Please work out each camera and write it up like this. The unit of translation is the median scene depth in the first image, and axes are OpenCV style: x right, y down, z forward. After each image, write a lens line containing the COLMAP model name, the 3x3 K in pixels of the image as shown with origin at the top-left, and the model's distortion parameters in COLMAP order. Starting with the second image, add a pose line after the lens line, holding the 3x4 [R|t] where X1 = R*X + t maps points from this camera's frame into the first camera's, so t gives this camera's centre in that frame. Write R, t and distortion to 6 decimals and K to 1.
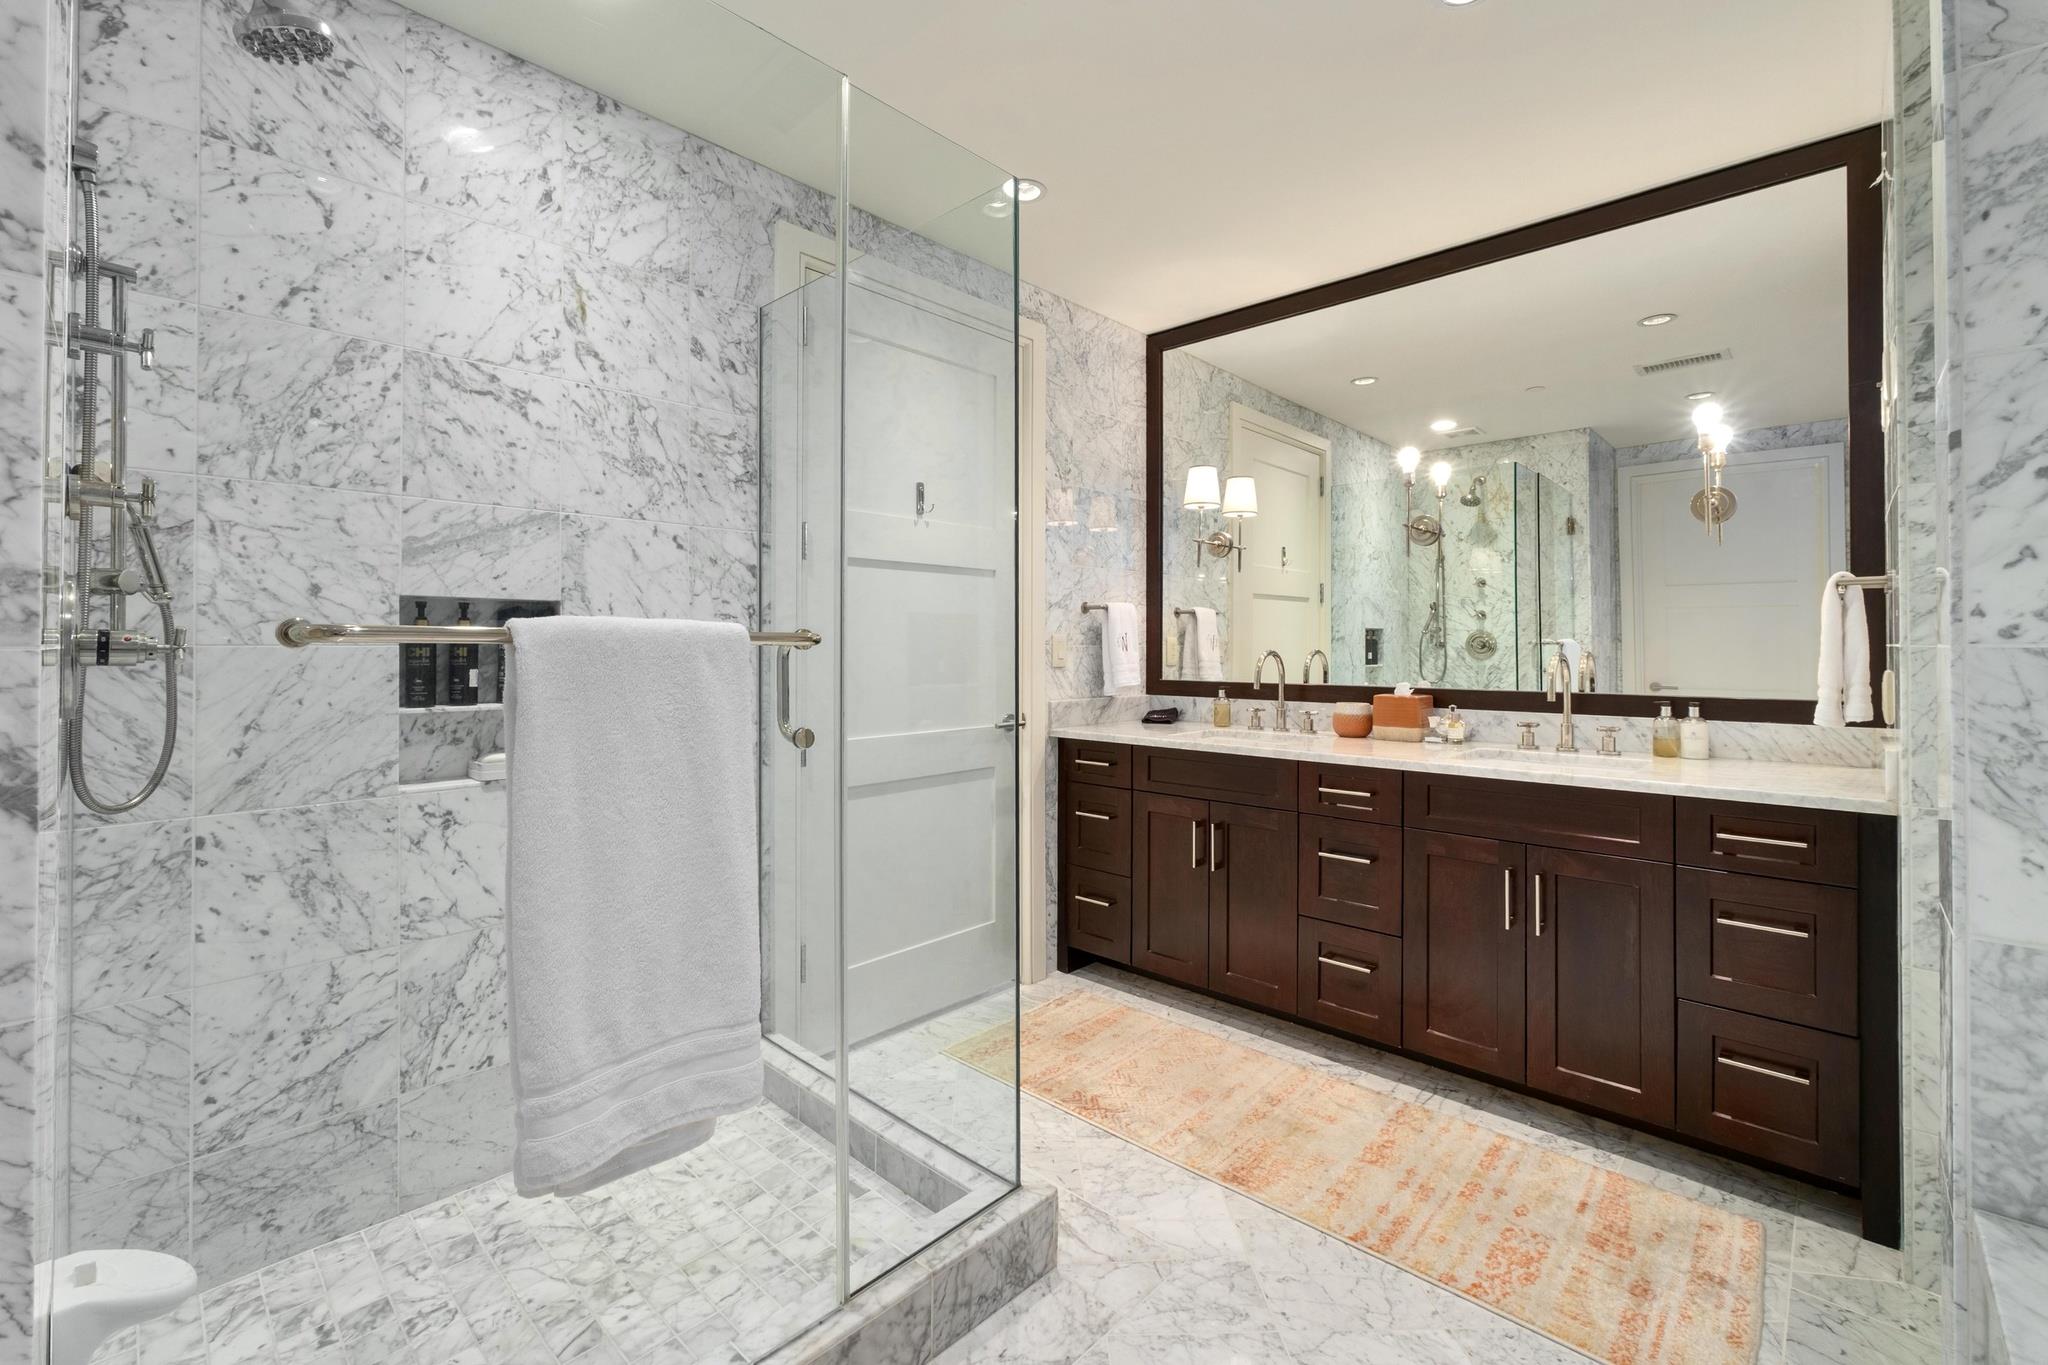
lens RADIAL K [[888.9, 0, 1030.1], [0, 888.9, 644.4], [0, 0, 1]] dist [0.002565, 0.000510]
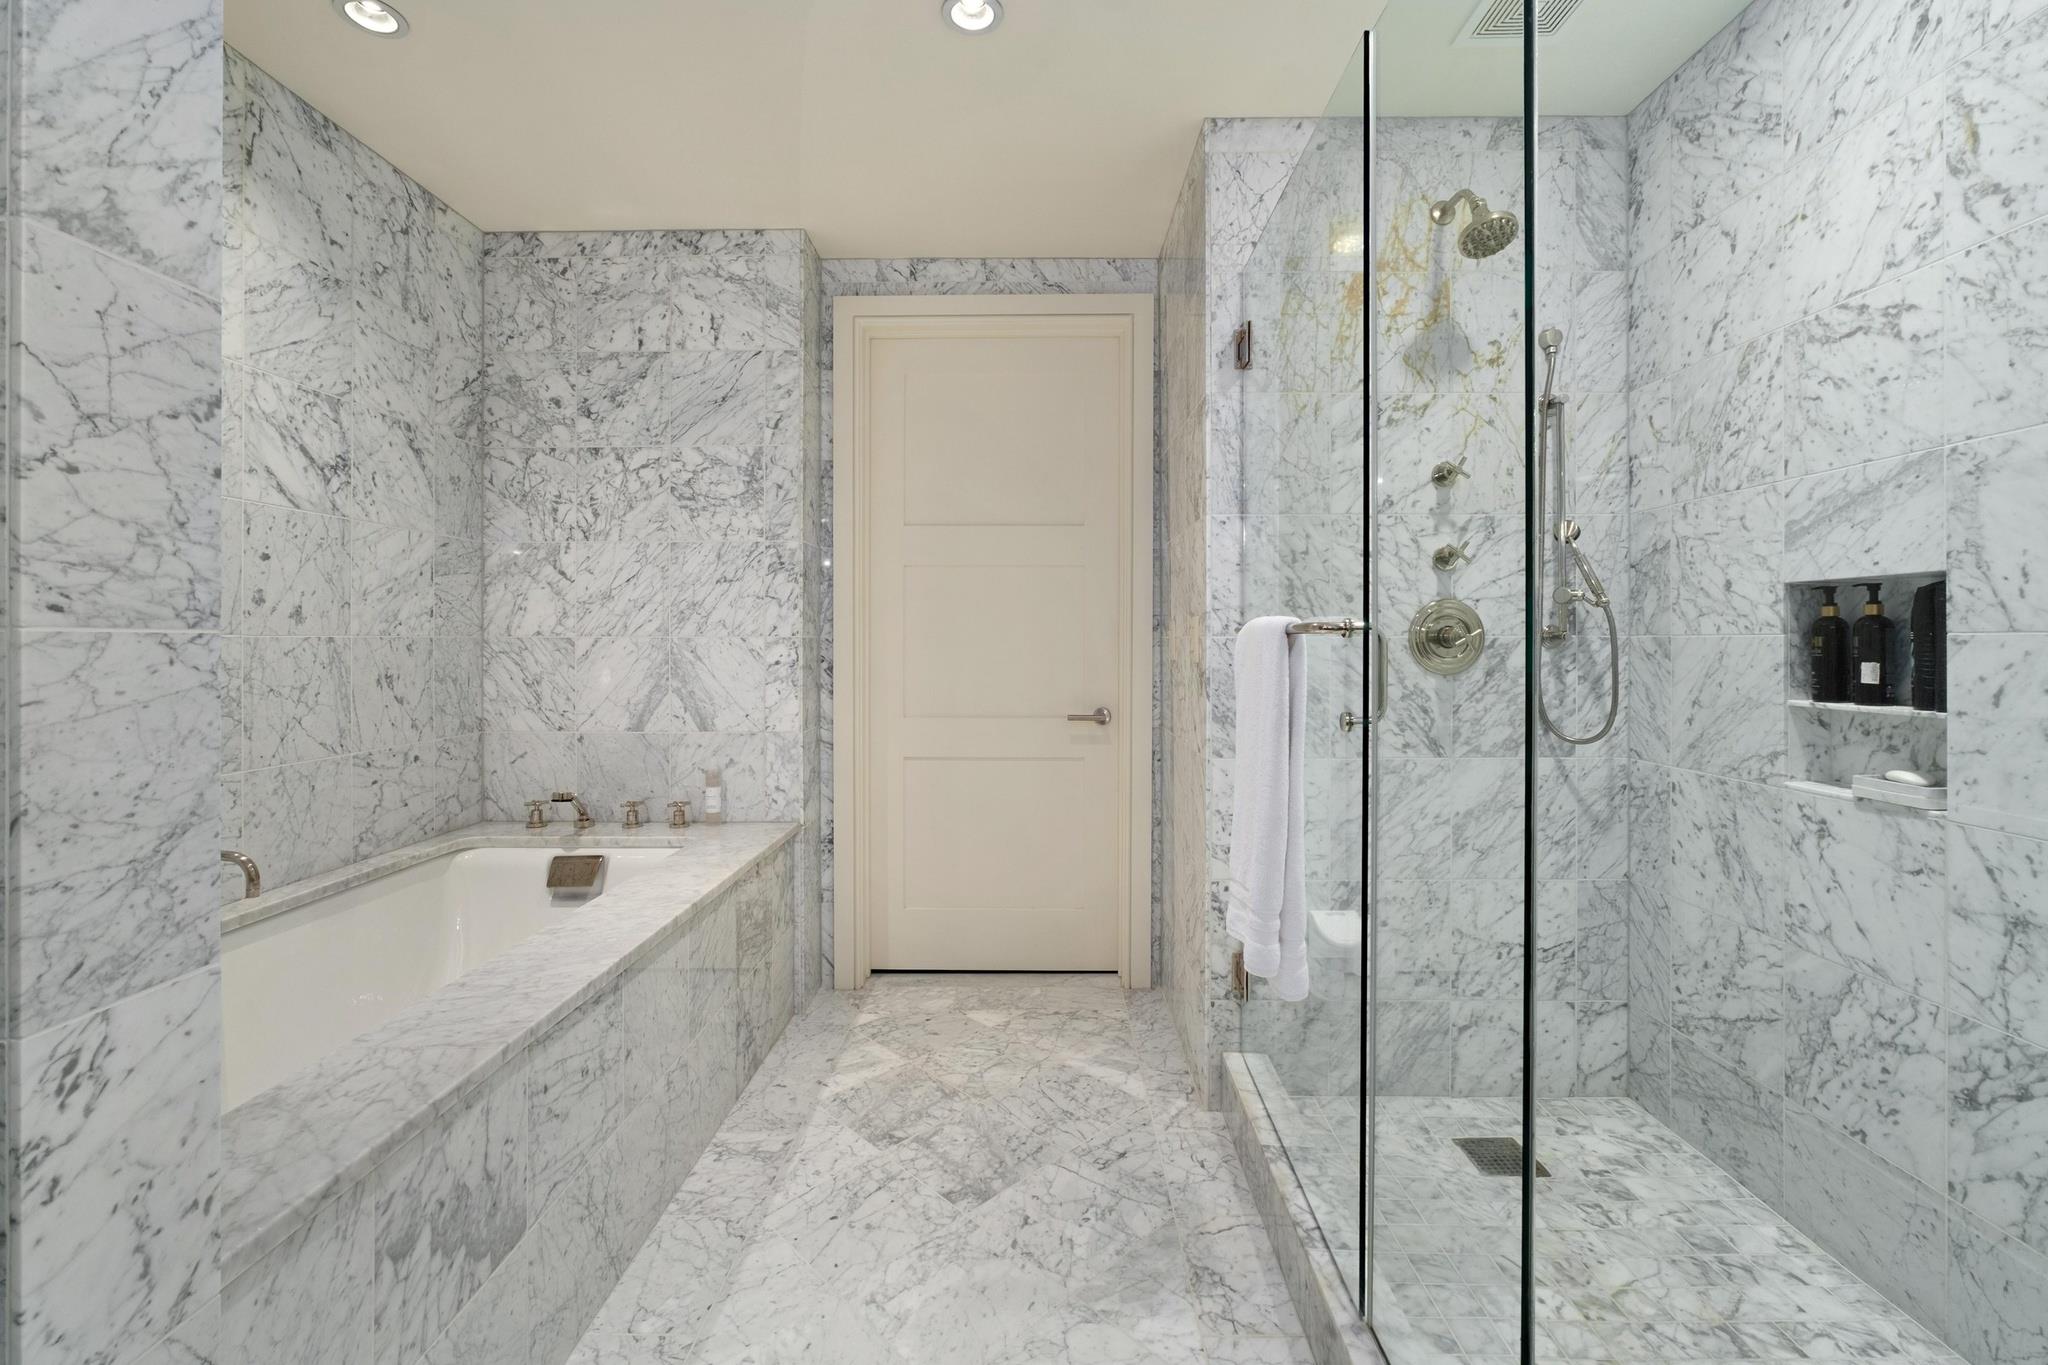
lens RADIAL K [[888.9, 0, 1030.1], [0, 888.9, 644.4], [0, 0, 1]] dist [0.002565, 0.000510]
pose [[-0.746747, 0.003888, -0.665097, 0.556621], [0.002754, 0.999992, 0.002753, 0.006877], [0.665103, 0.000224, -0.746752, 1.180899]]
